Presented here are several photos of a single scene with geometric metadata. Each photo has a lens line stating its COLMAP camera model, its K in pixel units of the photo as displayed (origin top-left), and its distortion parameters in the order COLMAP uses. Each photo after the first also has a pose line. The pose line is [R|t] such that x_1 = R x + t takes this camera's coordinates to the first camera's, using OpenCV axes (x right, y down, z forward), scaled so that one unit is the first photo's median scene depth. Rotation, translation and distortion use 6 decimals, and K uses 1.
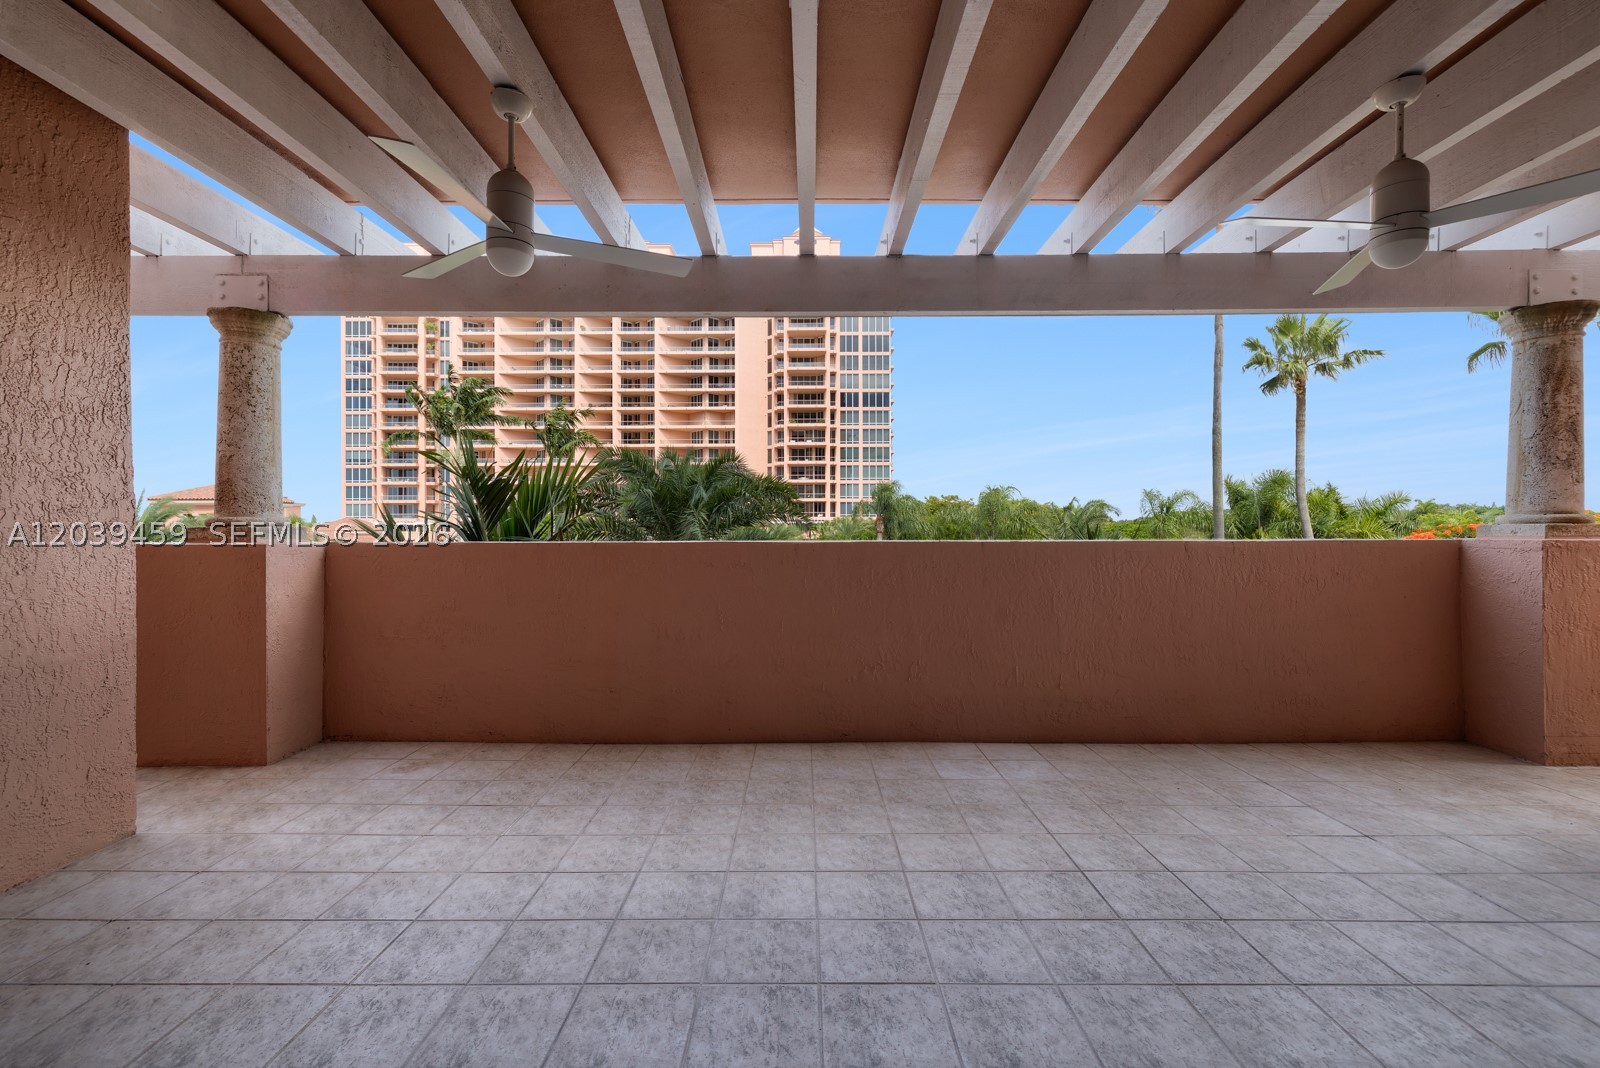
lens RADIAL K [[684.9, 0, 802.0], [0, 684.9, 527.5], [0, 0, 1]] dist [-0.000947, -0.000070]
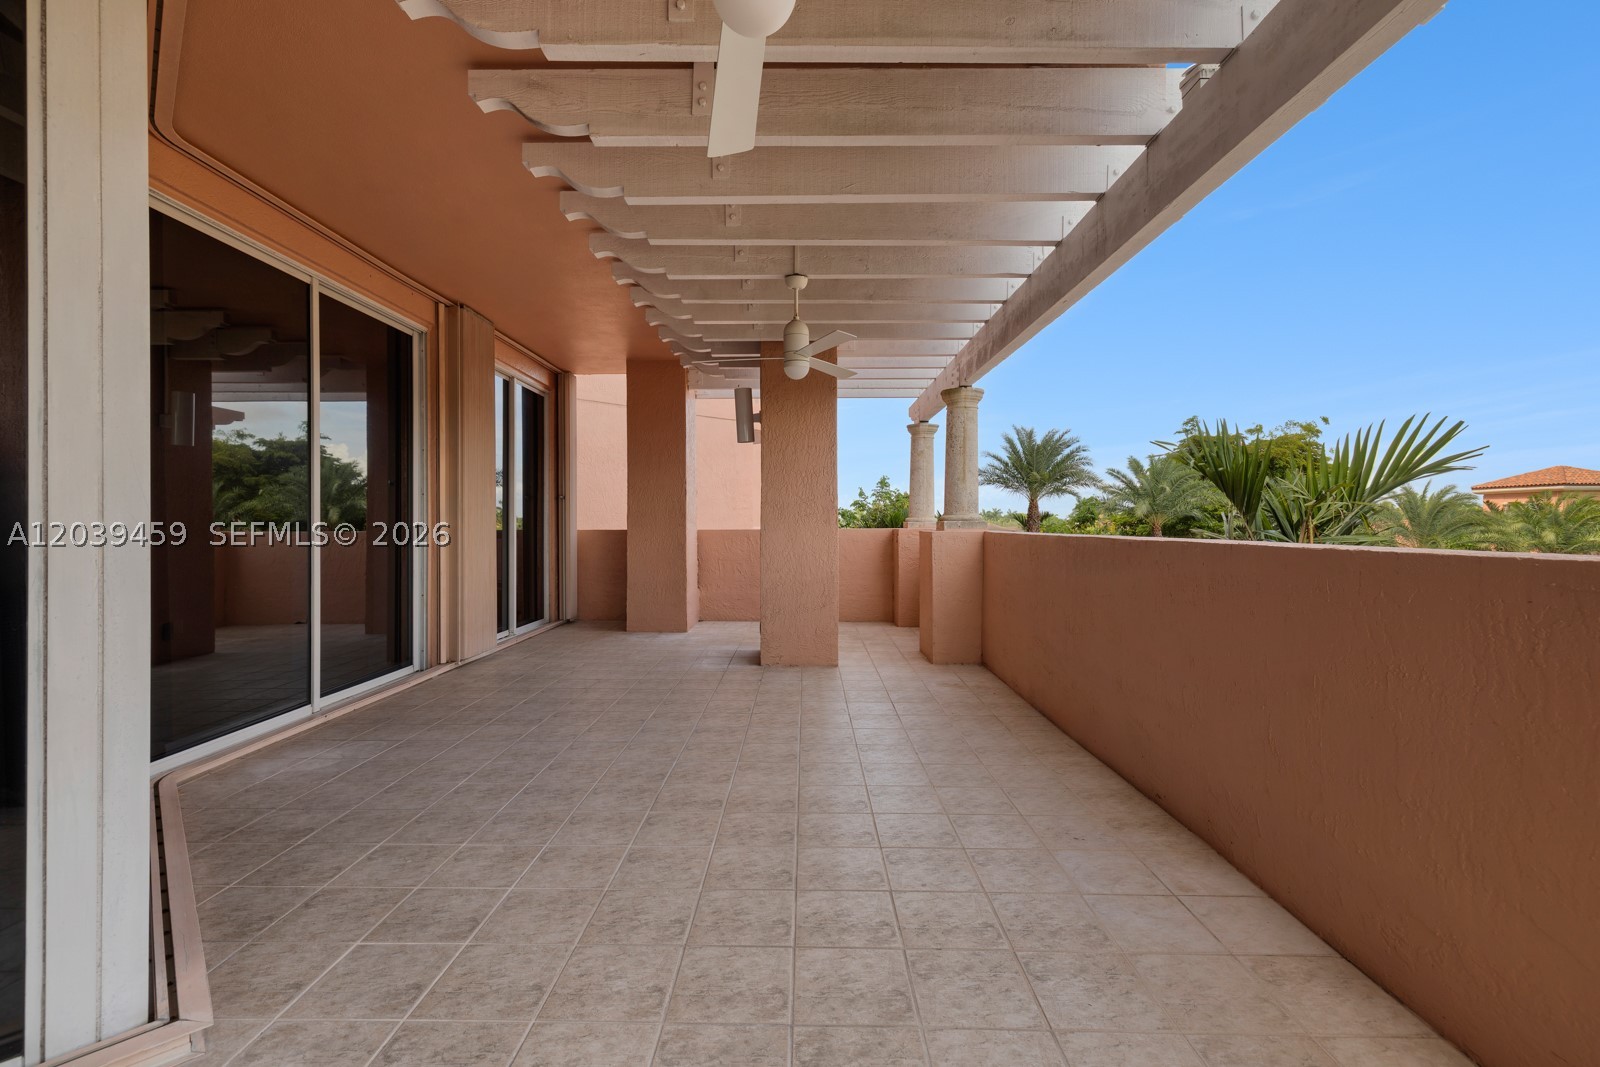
lens RADIAL K [[684.9, 0, 802.0], [0, 684.9, 527.0], [0, 0, 1]] dist [-0.000947, -0.000070]
pose [[0.018610, 0.005545, -0.999811, 1.162867], [0.012072, 0.999910, 0.005770, -0.002783], [0.999754, -0.012177, 0.018542, 0.861585]]
